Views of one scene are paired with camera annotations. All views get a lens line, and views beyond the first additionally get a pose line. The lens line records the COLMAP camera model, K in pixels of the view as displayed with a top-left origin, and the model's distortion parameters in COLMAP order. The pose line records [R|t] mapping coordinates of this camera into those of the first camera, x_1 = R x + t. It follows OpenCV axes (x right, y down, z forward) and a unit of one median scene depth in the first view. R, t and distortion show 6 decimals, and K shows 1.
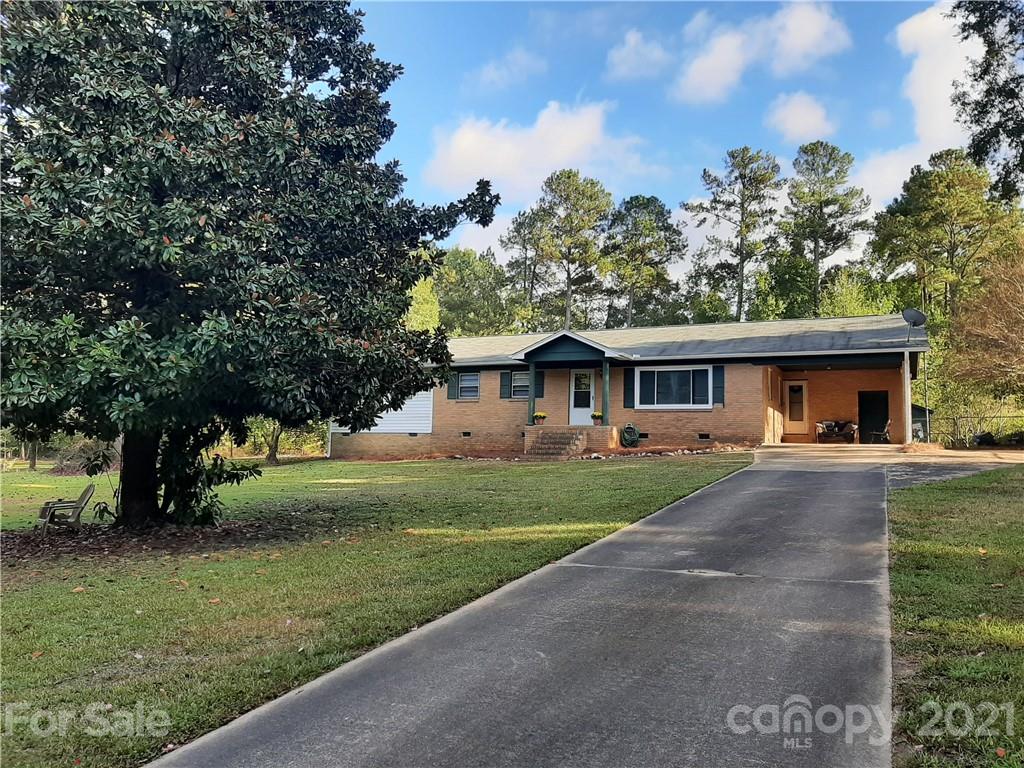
lens RADIAL K [[749.2, 0, 512.0], [0, 749.2, 384.0], [0, 0, 1]] dist [0.000514, -0.062524]
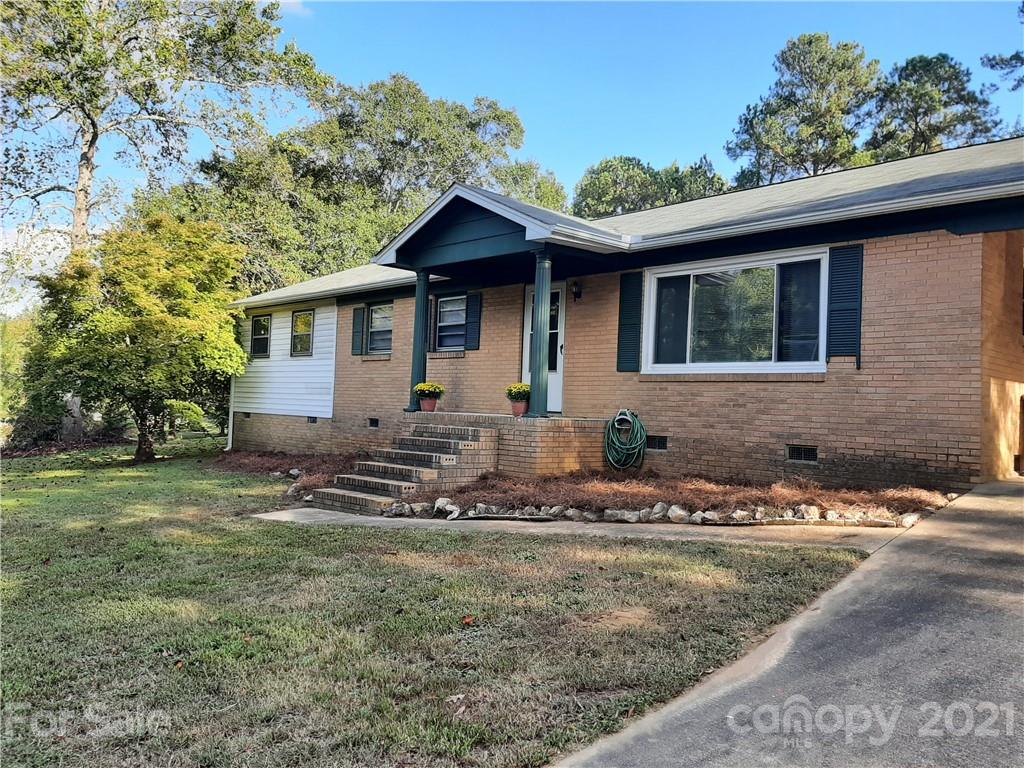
lens RADIAL K [[749.2, 0, 512.0], [0, 749.2, 384.0], [0, 0, 1]] dist [0.000514, -0.062524]
pose [[0.919618, -0.001239, -0.392811, 0.259465], [0.023554, 0.998370, 0.051995, 0.016001], [0.392106, -0.057068, 0.918148, 0.604927]]
